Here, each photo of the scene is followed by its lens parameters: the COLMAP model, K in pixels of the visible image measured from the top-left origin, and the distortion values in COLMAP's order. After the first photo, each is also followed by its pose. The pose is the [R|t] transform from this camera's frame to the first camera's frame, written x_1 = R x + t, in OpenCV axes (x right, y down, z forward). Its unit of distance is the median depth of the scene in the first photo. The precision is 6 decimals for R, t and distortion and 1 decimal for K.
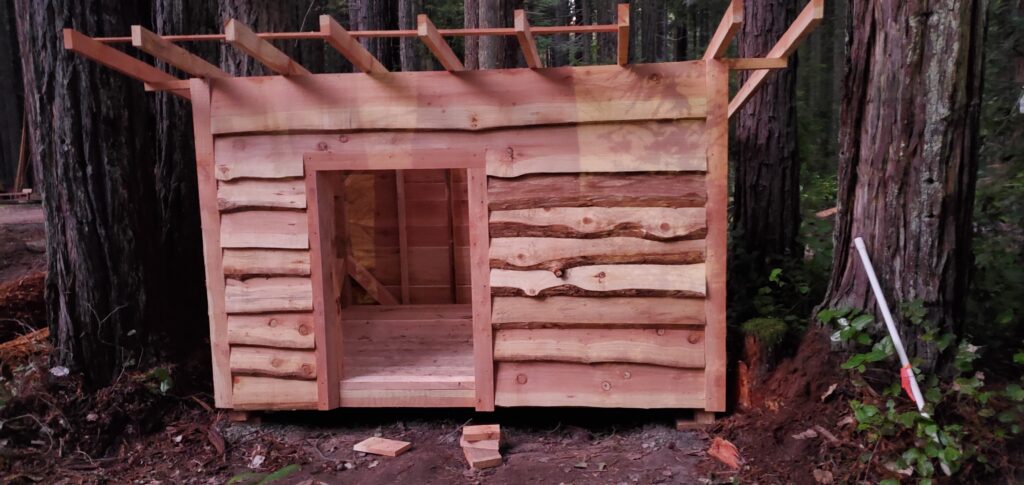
lens RADIAL K [[819.2, 0, 489.9], [0, 819.2, 255.3], [0, 0, 1]] dist [0.037064, -0.004320]
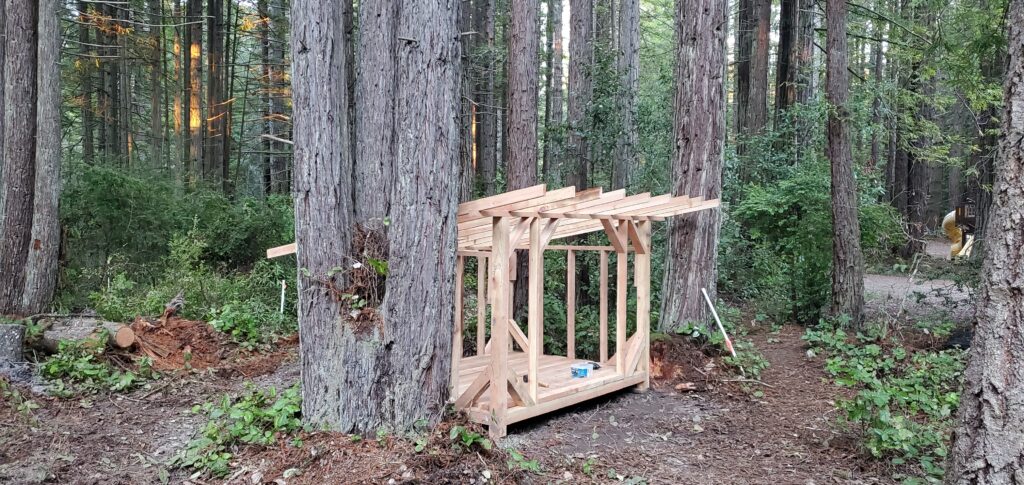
lens RADIAL K [[819.2, 0, 489.9], [0, 819.2, 255.3], [0, 0, 1]] dist [0.037064, -0.004320]
pose [[0.523821, 0.007845, 0.851792, -1.727964], [0.107869, 0.991297, -0.075465, -0.012843], [-0.844971, 0.131412, 0.518416, 0.227816]]
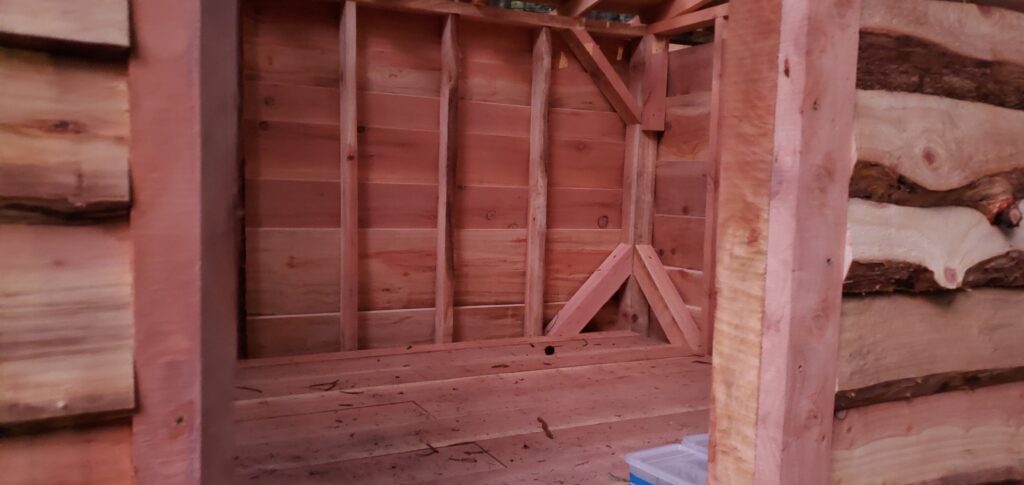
lens RADIAL K [[819.2, 0, 489.9], [0, 819.2, 255.3], [0, 0, 1]] dist [0.037064, -0.004320]
pose [[0.815103, 0.001960, 0.579312, -0.269274], [0.033844, 0.998125, -0.050996, 0.047261], [-0.578326, 0.061174, 0.813509, 0.853163]]
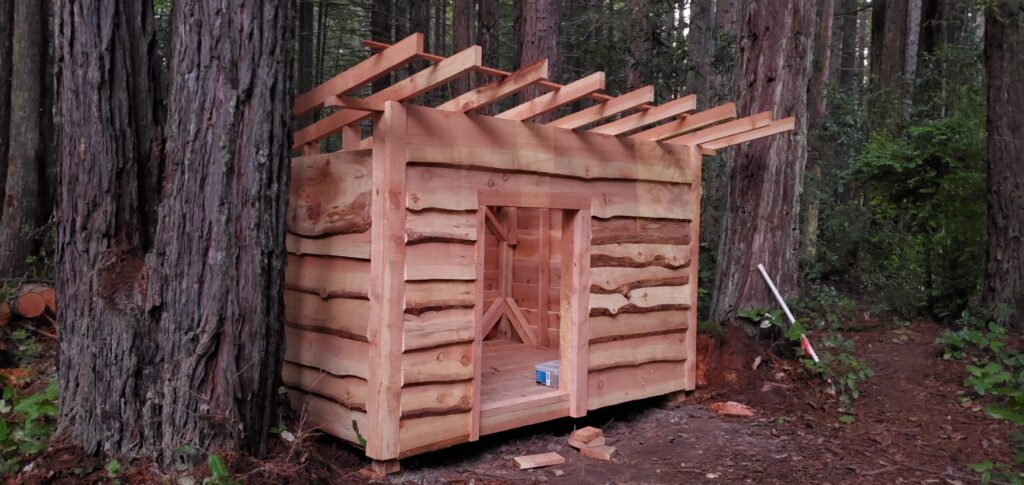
lens RADIAL K [[840.3, 0, 479.1], [0, 840.3, 245.4], [0, 0, 1]] dist [-0.011108, 0.066000]
pose [[0.648335, 0.021737, 0.761045, -1.065788], [0.074577, 0.992972, -0.091893, 0.048599], [-0.757694, 0.116334, 0.642158, 0.324014]]
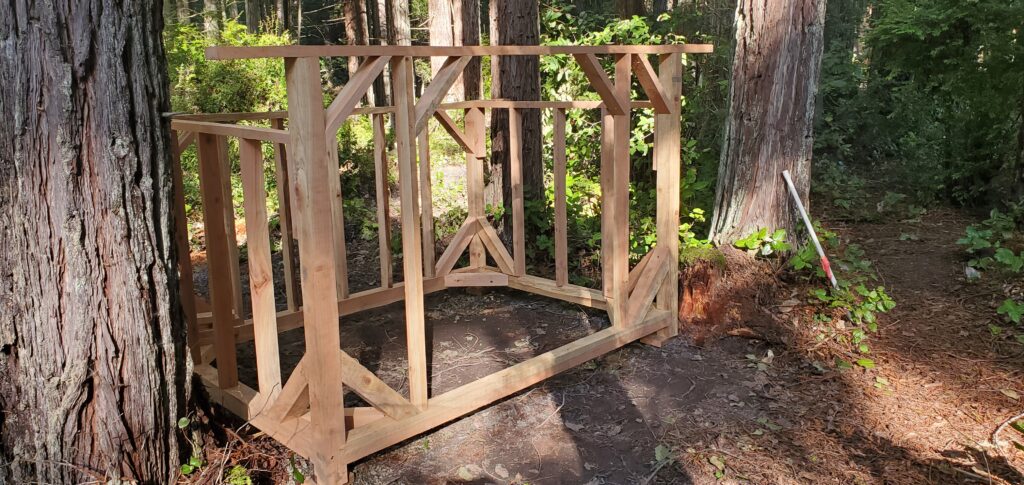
lens RADIAL K [[840.3, 0, 479.1], [0, 840.3, 245.4], [0, 0, 1]] dist [-0.011108, 0.066000]
pose [[0.643650, -0.137586, 0.752851, -0.887908], [0.120696, 0.989646, 0.077672, -0.073521], [-0.755743, 0.040873, 0.653592, 0.398772]]
